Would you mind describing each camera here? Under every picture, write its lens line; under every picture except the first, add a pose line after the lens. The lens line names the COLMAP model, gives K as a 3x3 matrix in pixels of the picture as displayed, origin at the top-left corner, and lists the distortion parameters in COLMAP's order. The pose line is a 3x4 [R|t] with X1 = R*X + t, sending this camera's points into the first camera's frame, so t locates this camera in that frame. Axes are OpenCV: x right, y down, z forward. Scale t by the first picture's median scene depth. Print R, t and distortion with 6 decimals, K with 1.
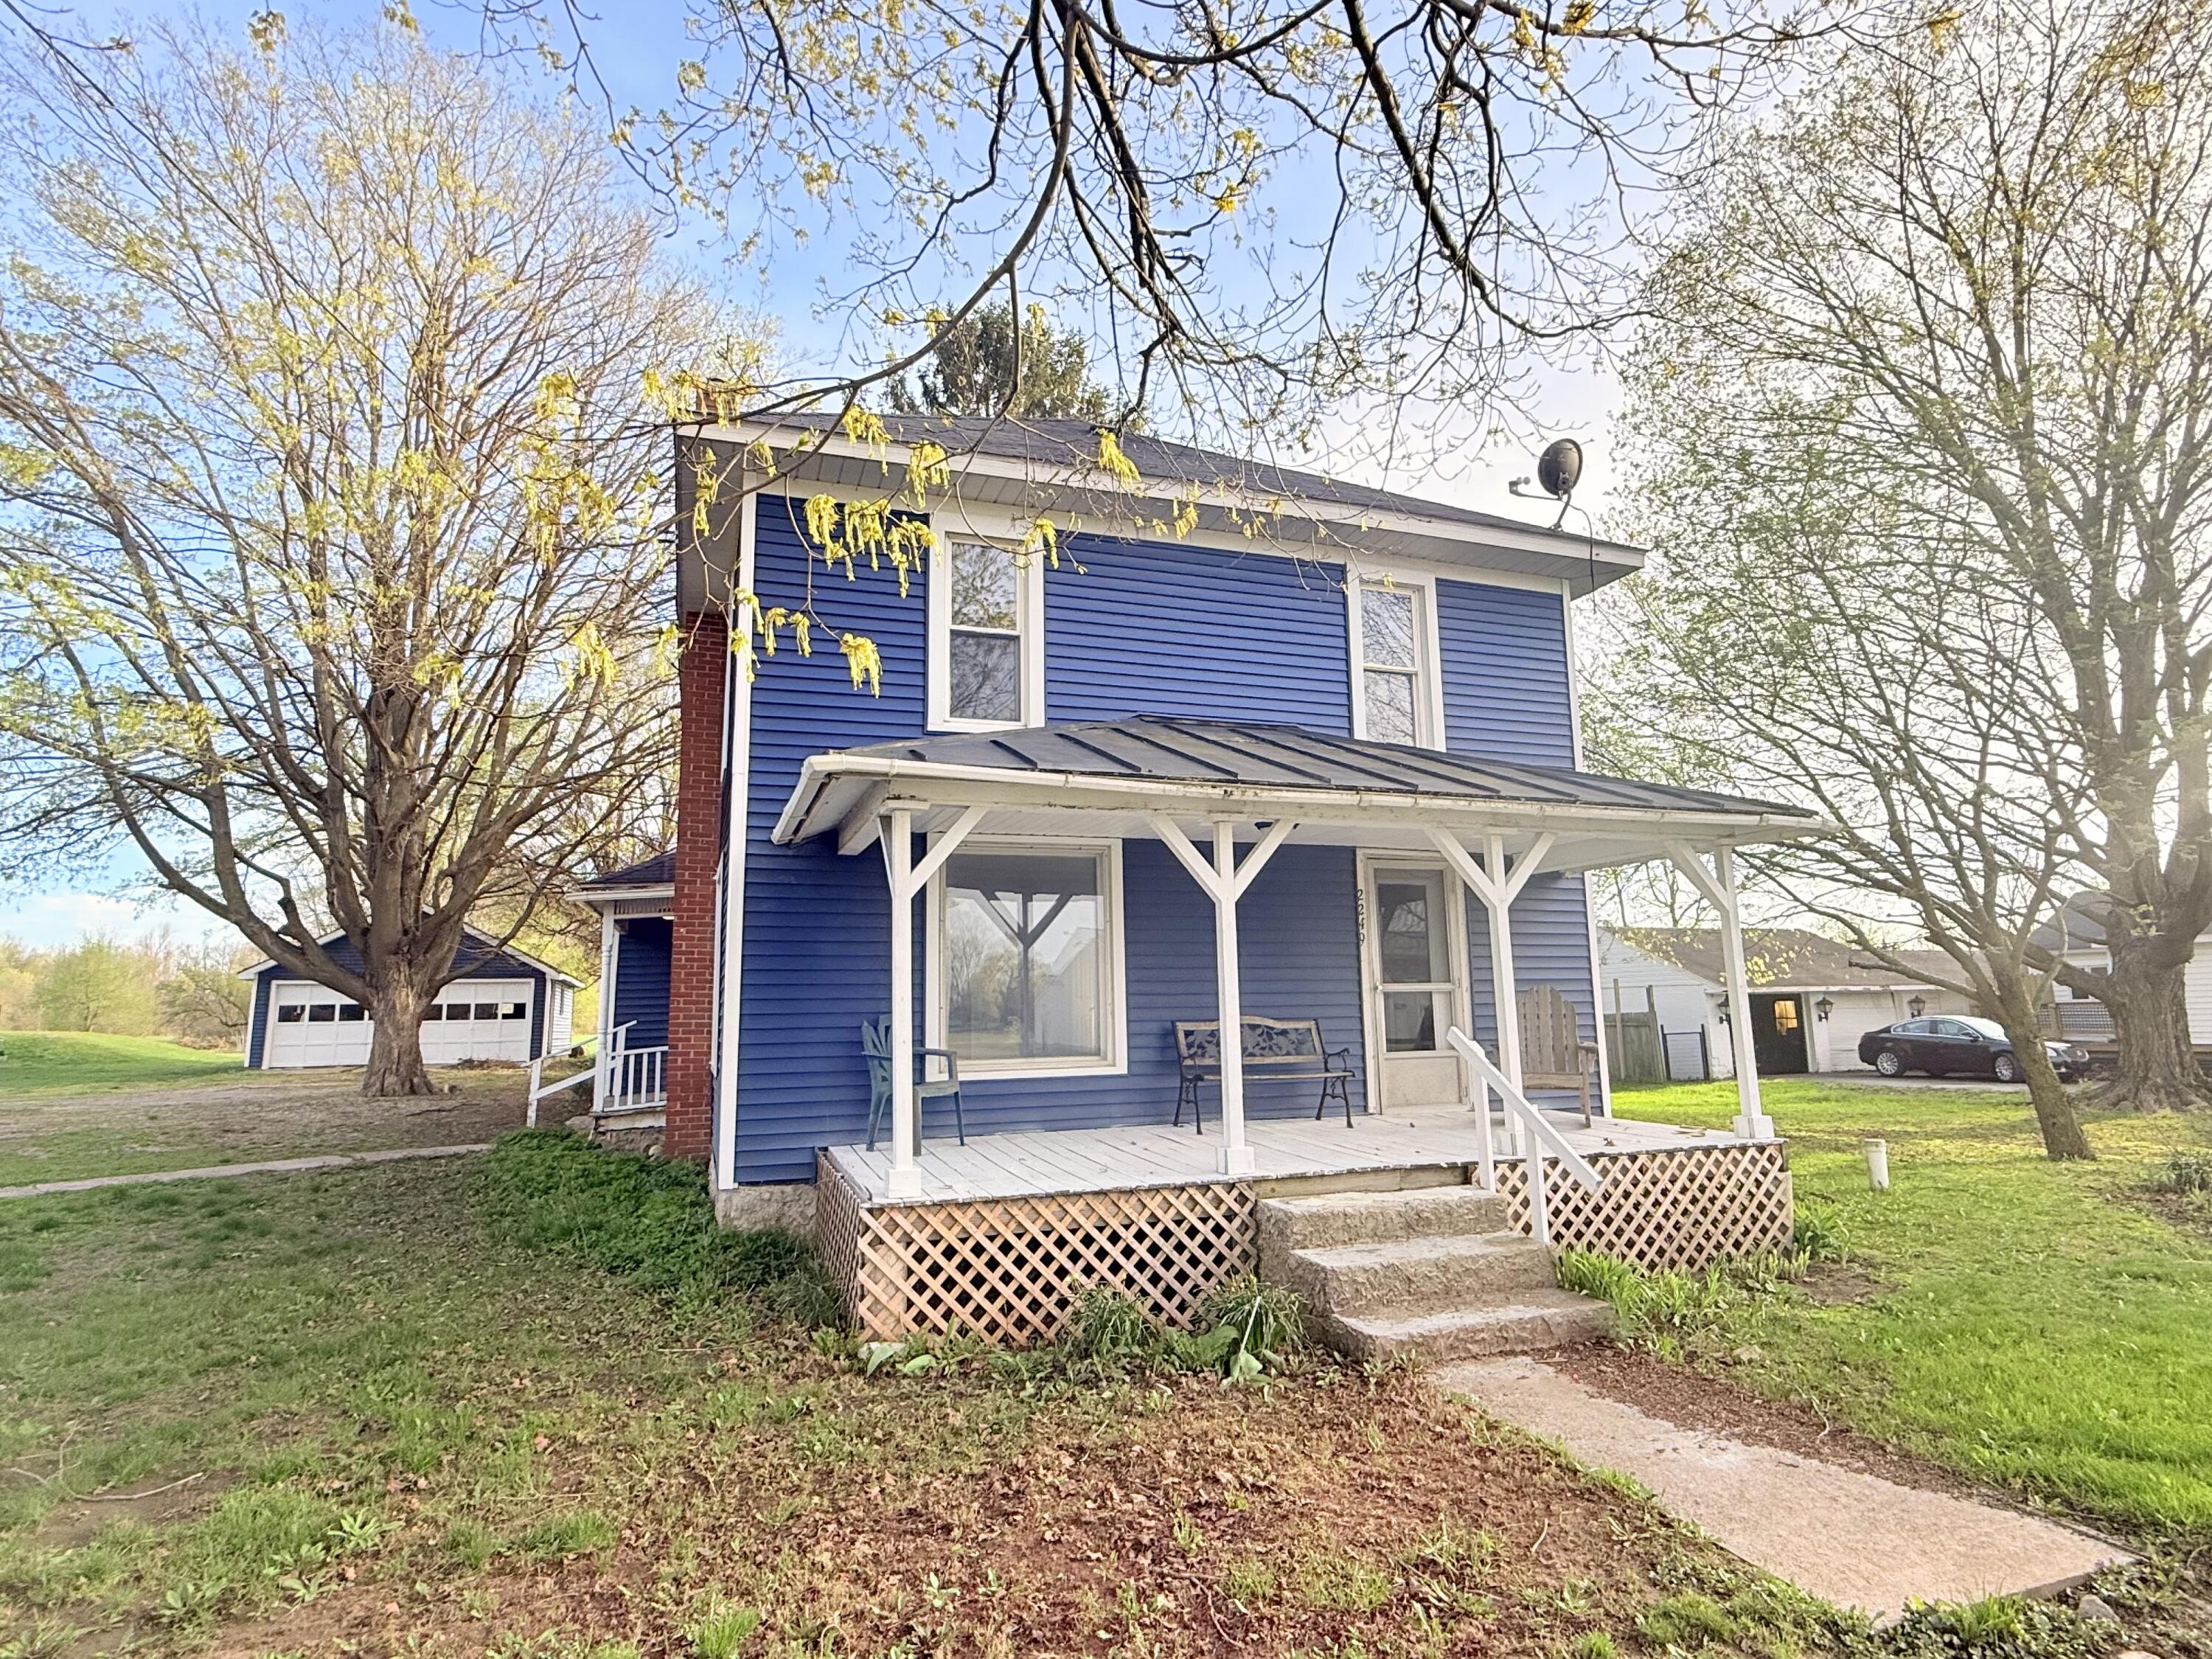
lens RADIAL K [[1161.5, 0, 1106.0], [0, 1161.5, 829.5], [0, 0, 1]] dist [0.011539, -0.006945]
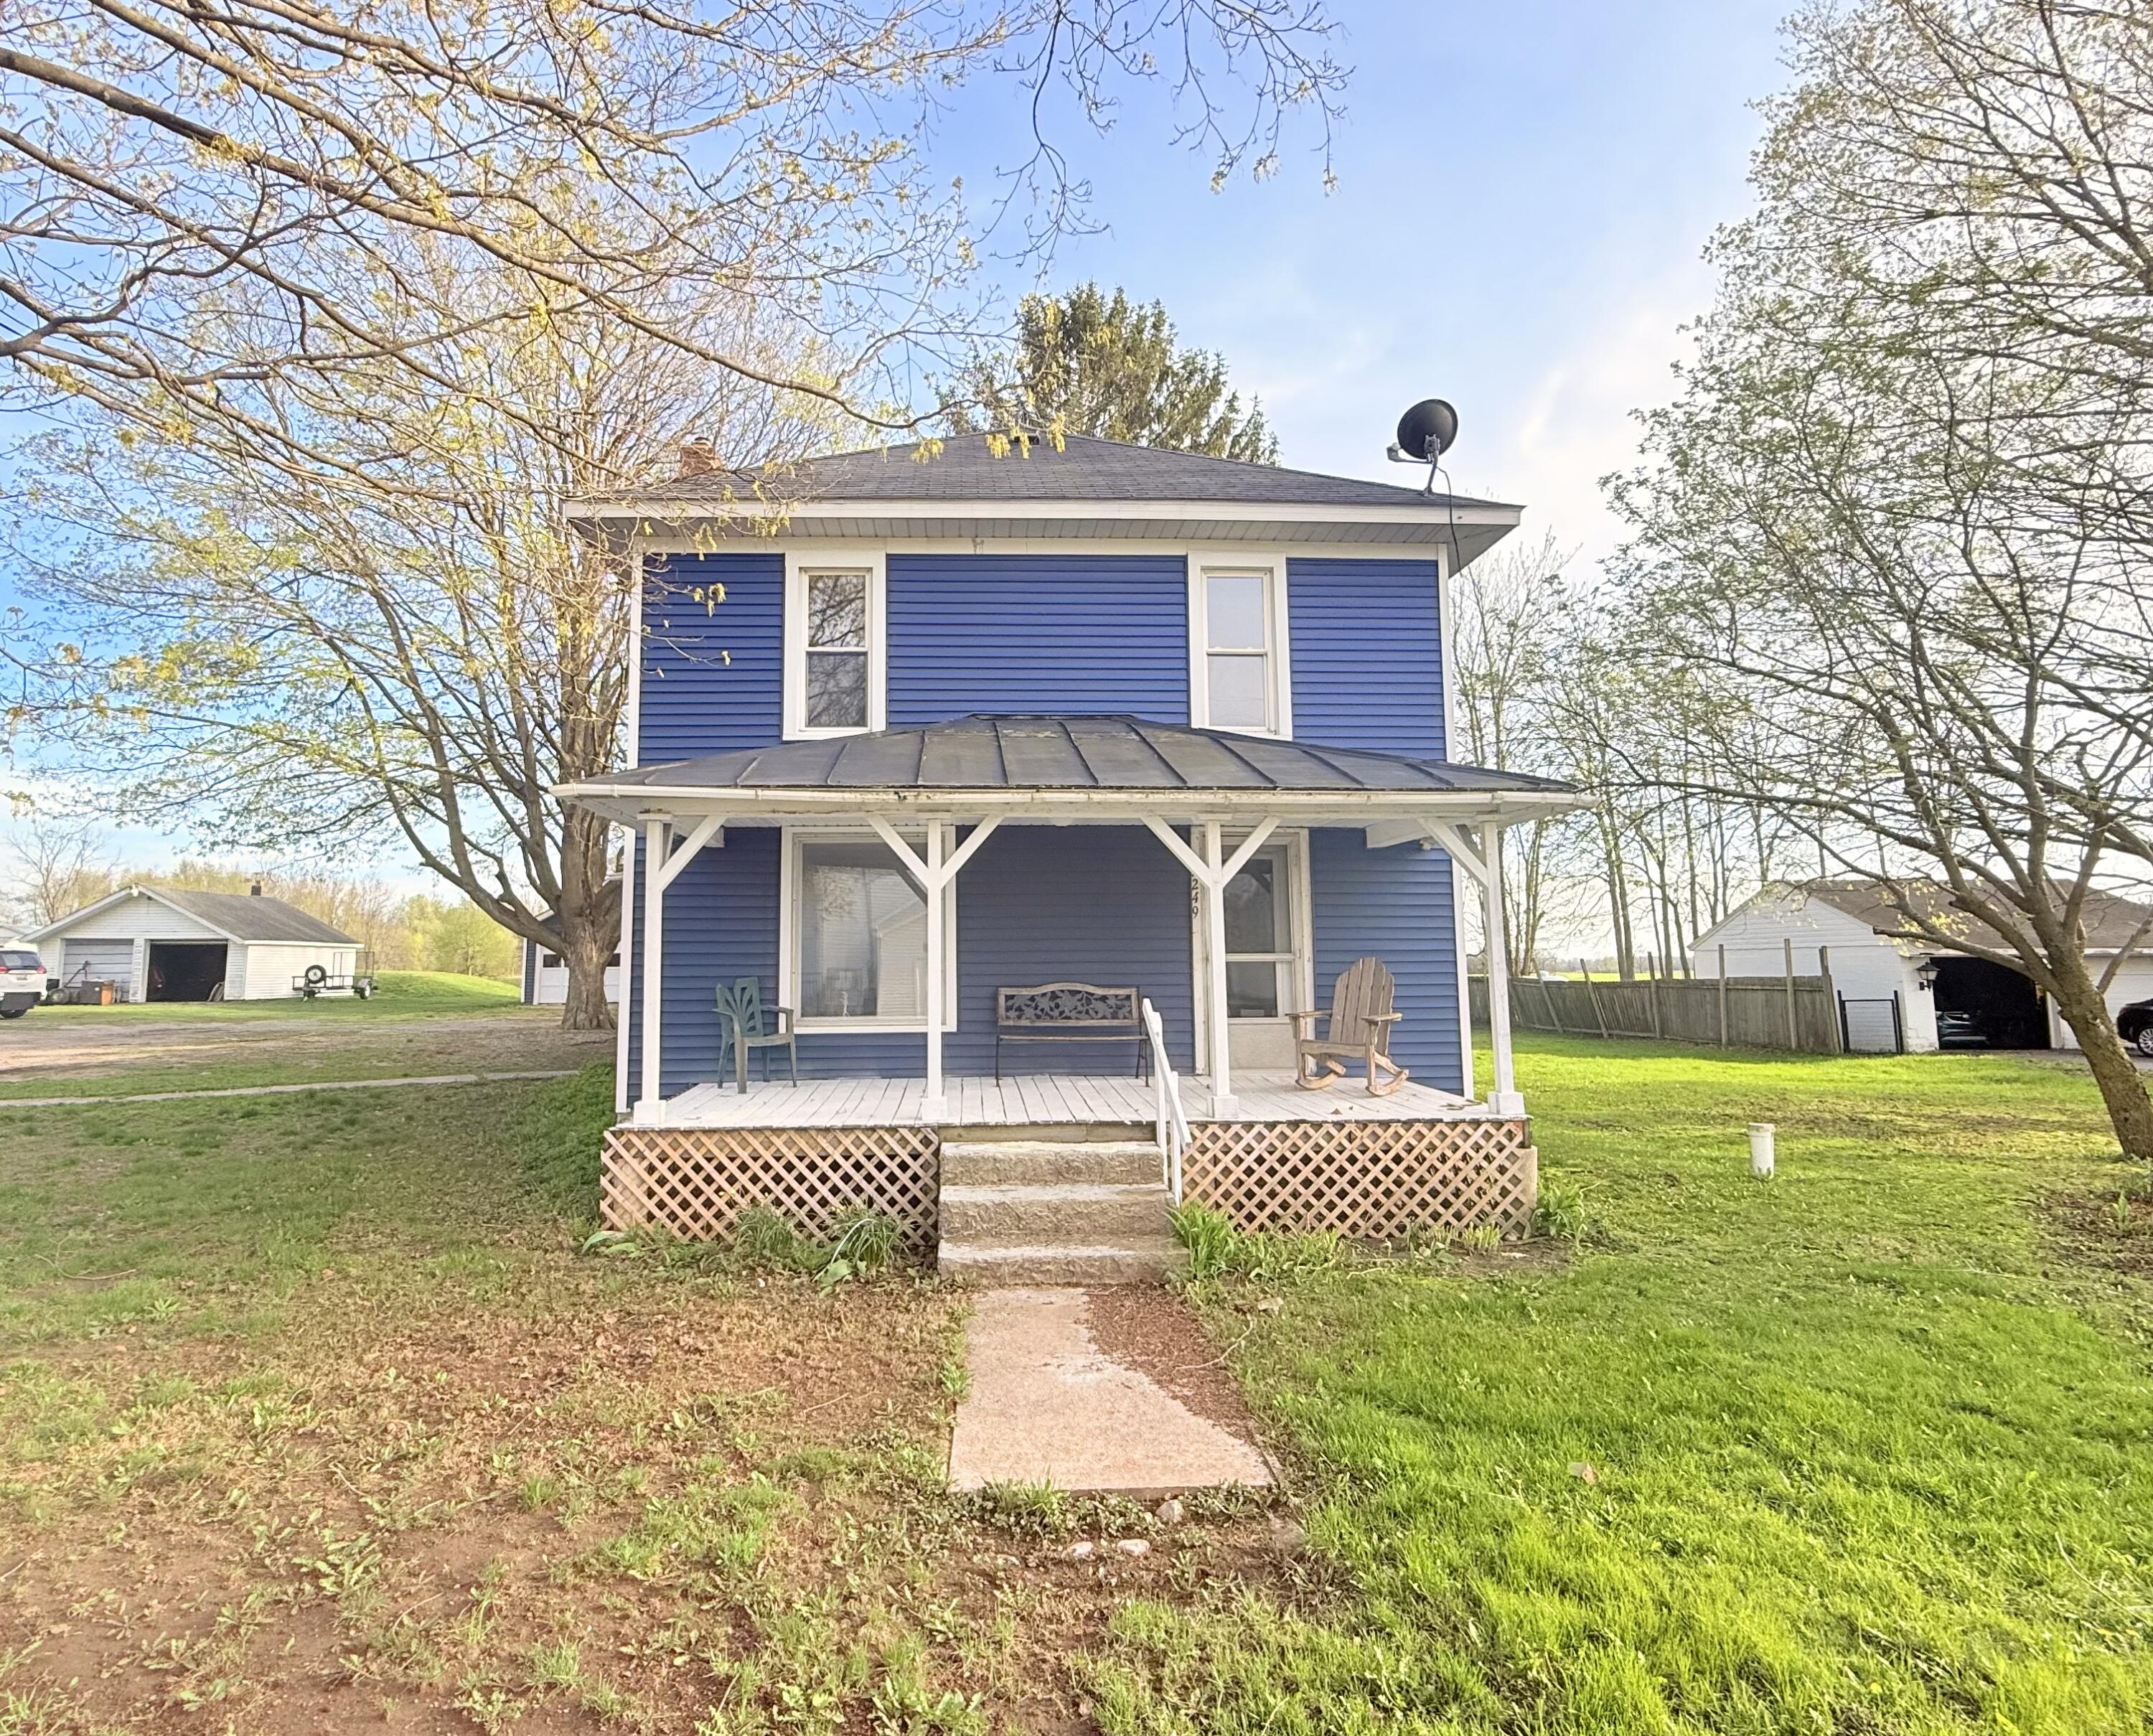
lens RADIAL K [[1170.0, 0, 1075.9], [0, 1170.0, 827.9], [0, 0, 1]] dist [0.002951, 0.000199]
pose [[0.954822, -0.022240, -0.296345, 0.611674], [0.035581, 0.998578, 0.039702, -0.040850], [0.295041, -0.048453, 0.954255, -0.070709]]
